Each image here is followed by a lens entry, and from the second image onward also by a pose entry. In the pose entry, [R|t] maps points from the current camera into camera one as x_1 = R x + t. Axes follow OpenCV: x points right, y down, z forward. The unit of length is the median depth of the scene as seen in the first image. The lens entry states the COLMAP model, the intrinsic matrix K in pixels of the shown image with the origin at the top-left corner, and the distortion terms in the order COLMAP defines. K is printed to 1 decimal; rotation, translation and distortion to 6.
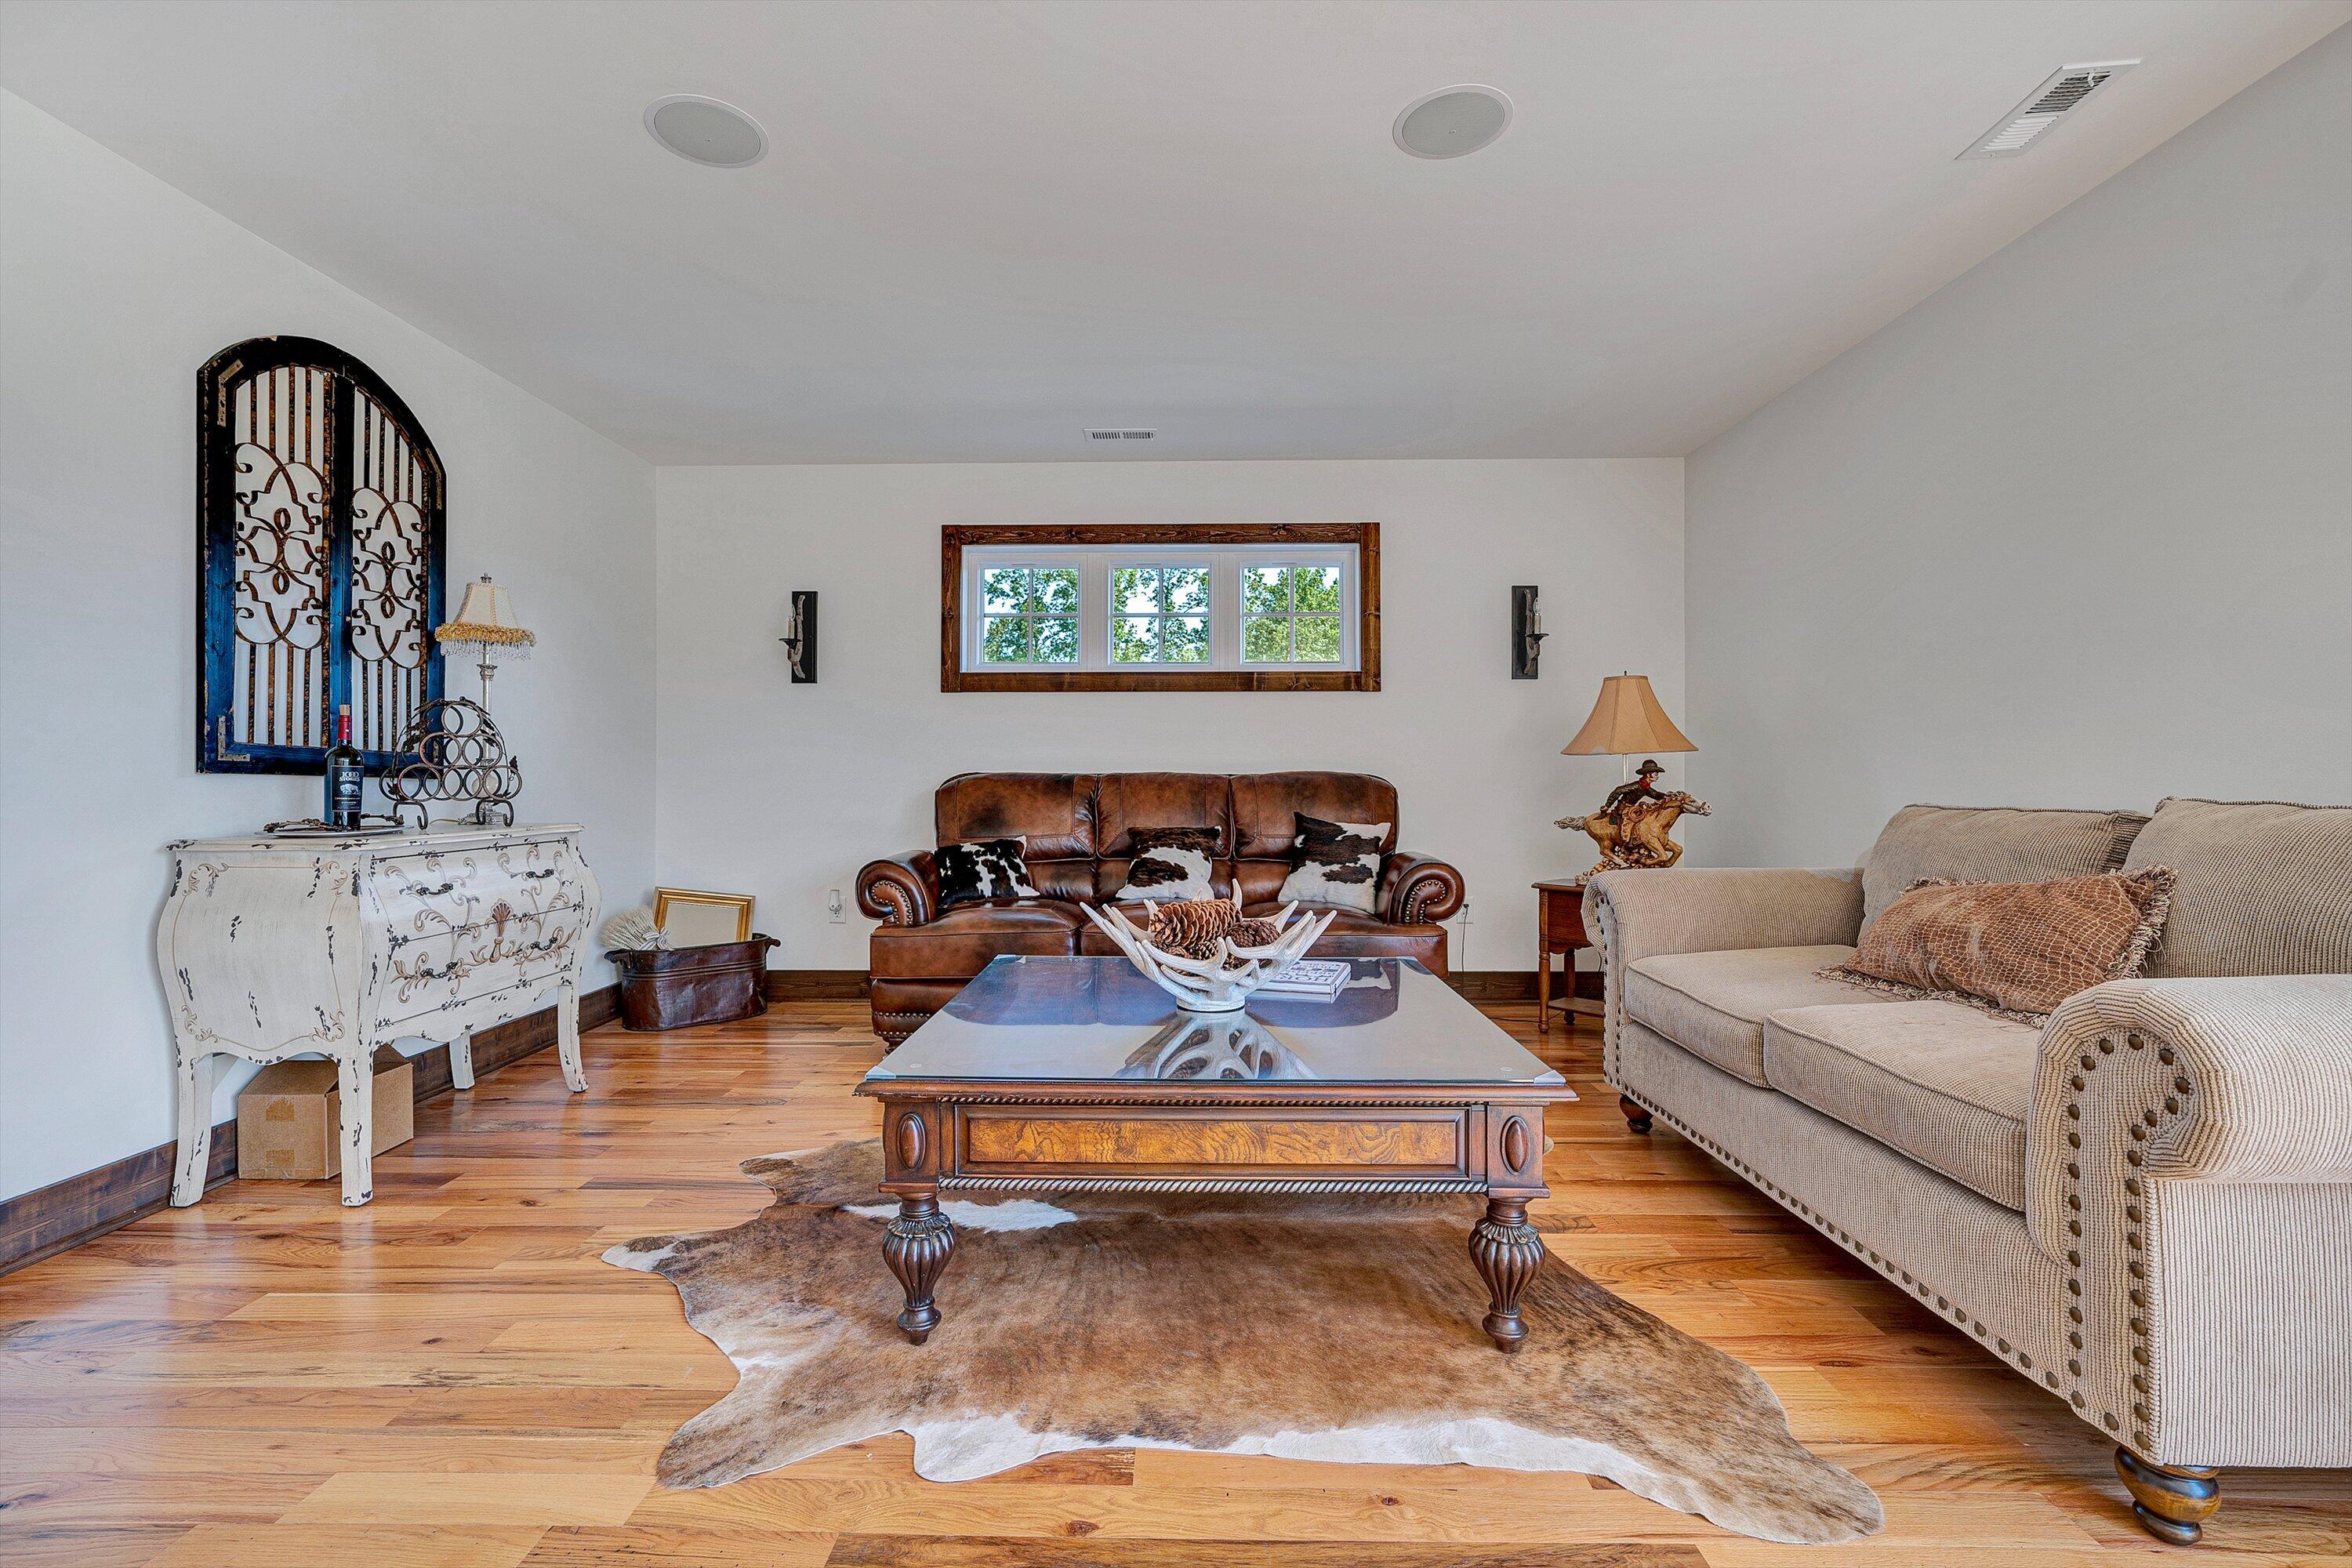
lens RADIAL K [[1037.3, 0, 1173.1], [0, 1037.3, 758.8], [0, 0, 1]] dist [-0.001991, 0.000063]
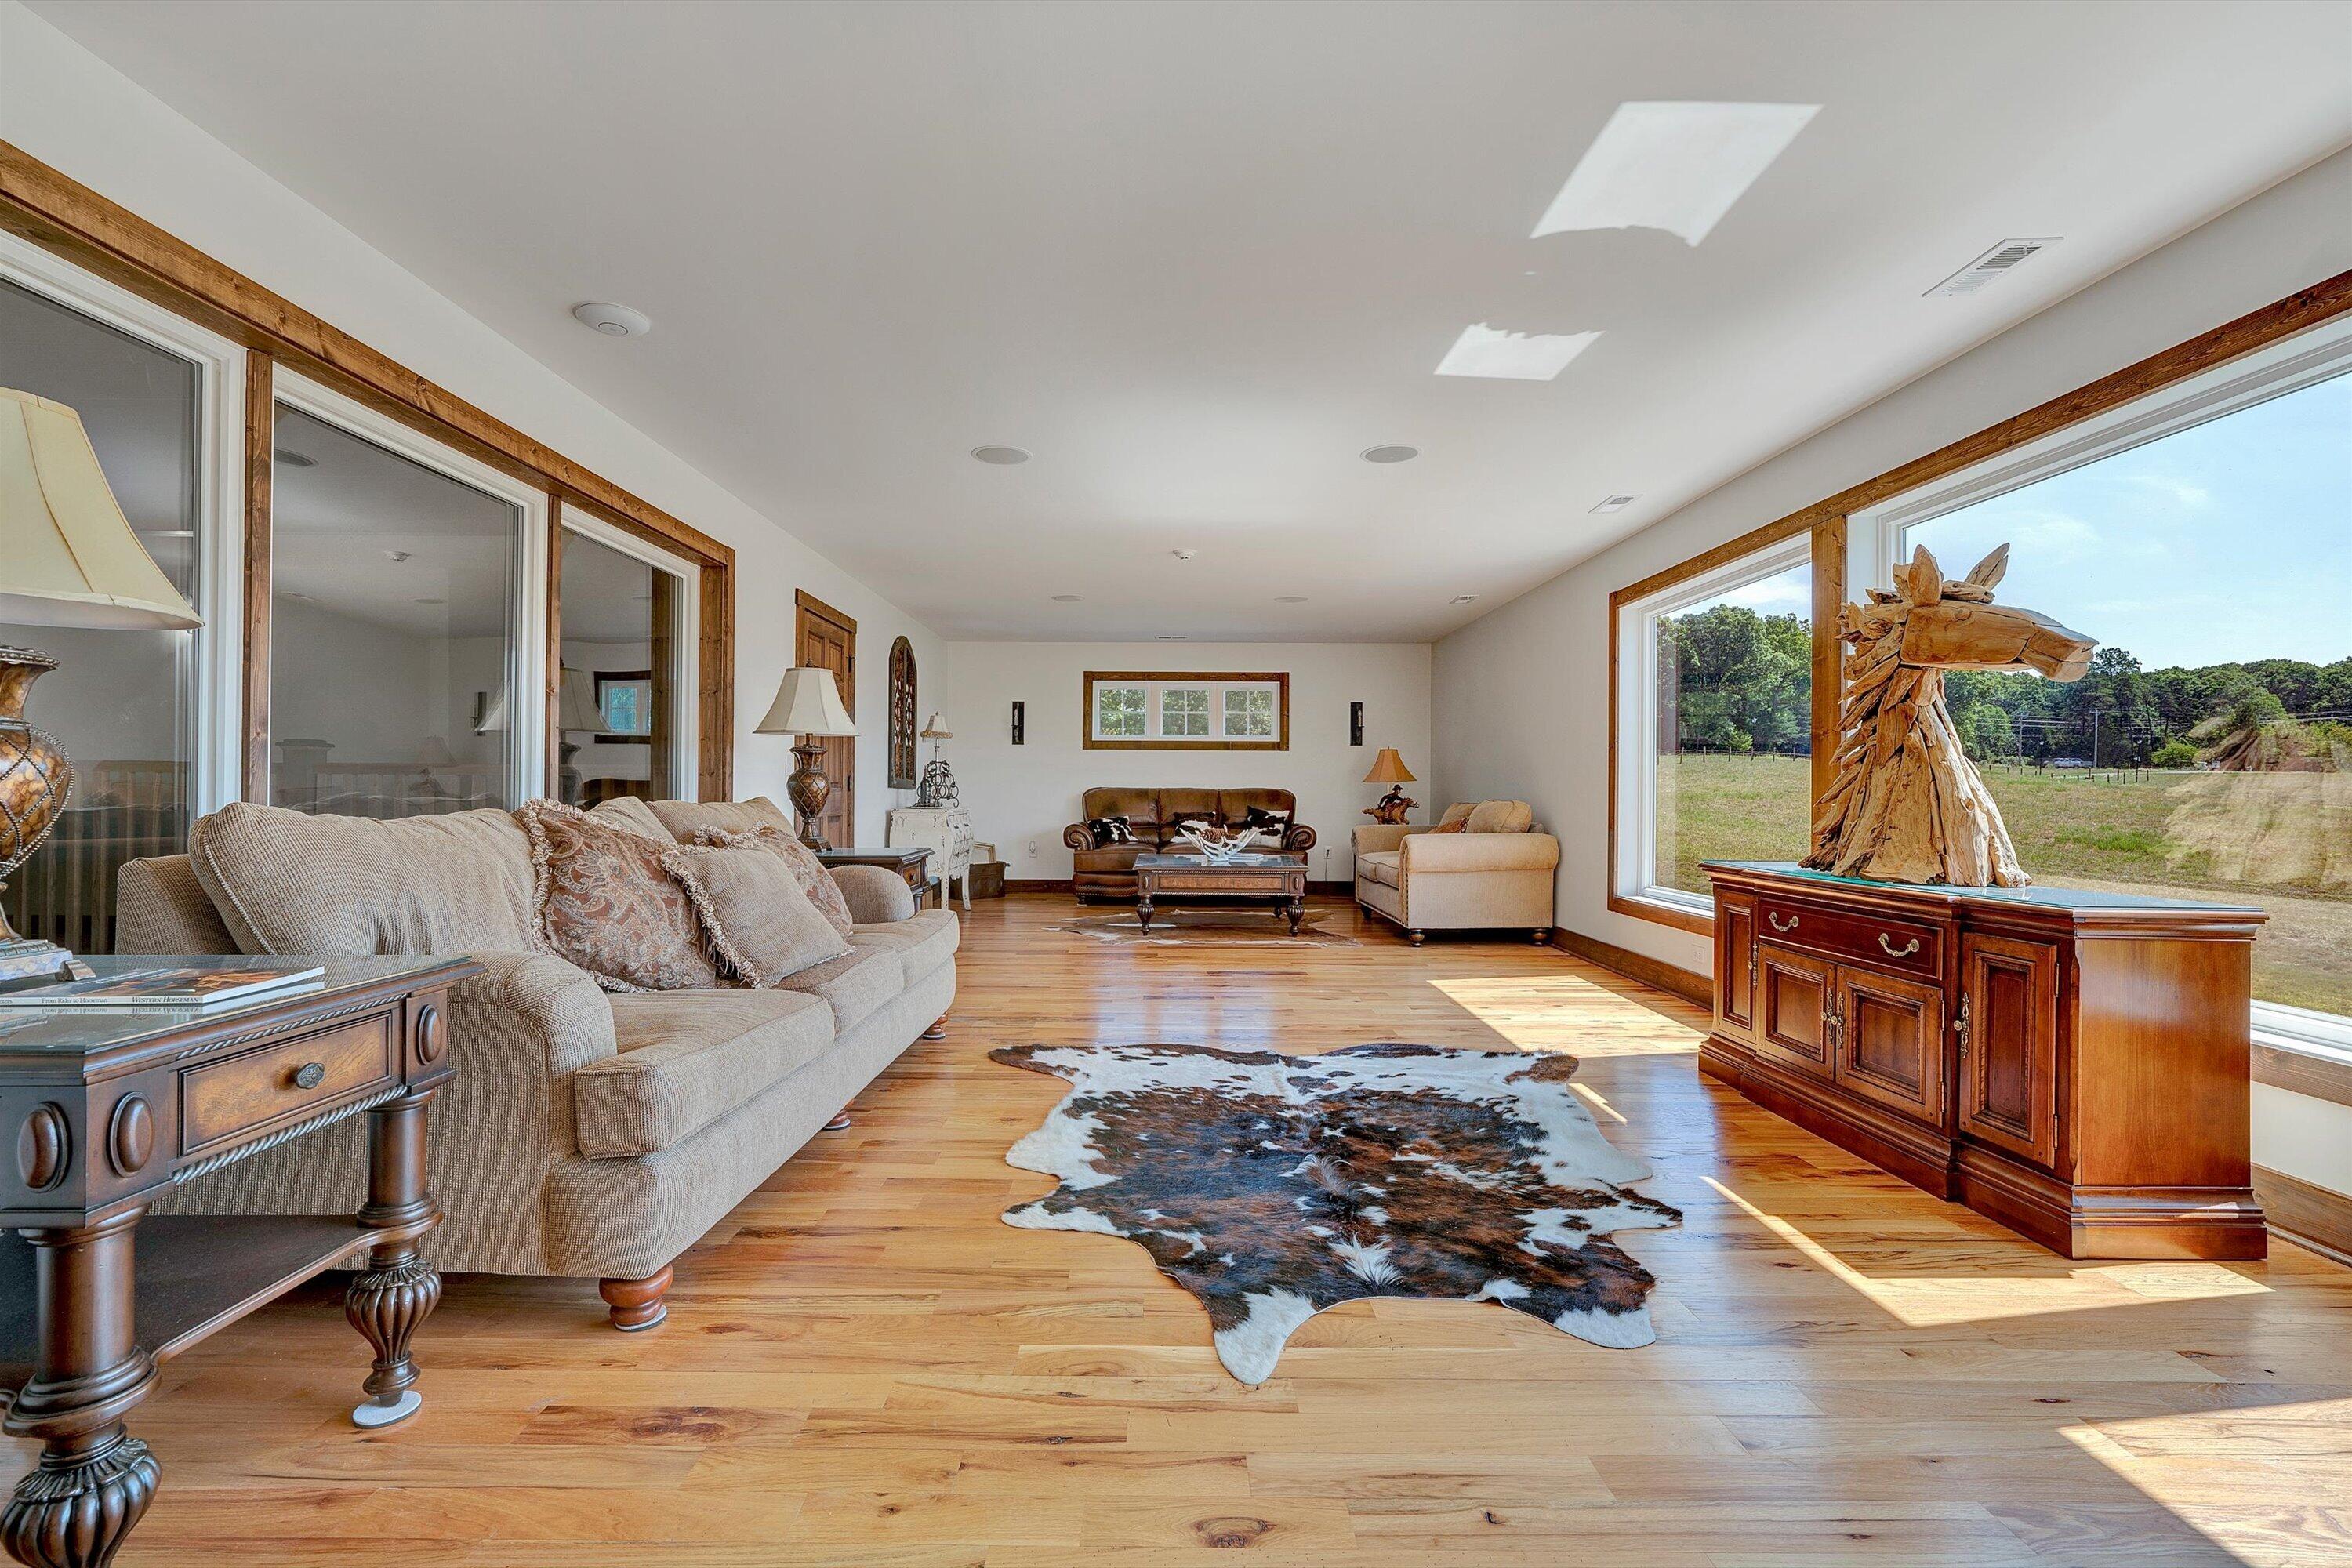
lens RADIAL K [[1037.3, 0, 1173.1], [0, 1037.3, 758.8], [0, 0, 1]] dist [-0.001991, 0.000063]
pose [[0.999523, 0.008562, 0.029673, -0.113234], [-0.008099, 0.999844, -0.015695, -0.014724], [-0.029802, 0.015447, 0.999436, -1.249545]]
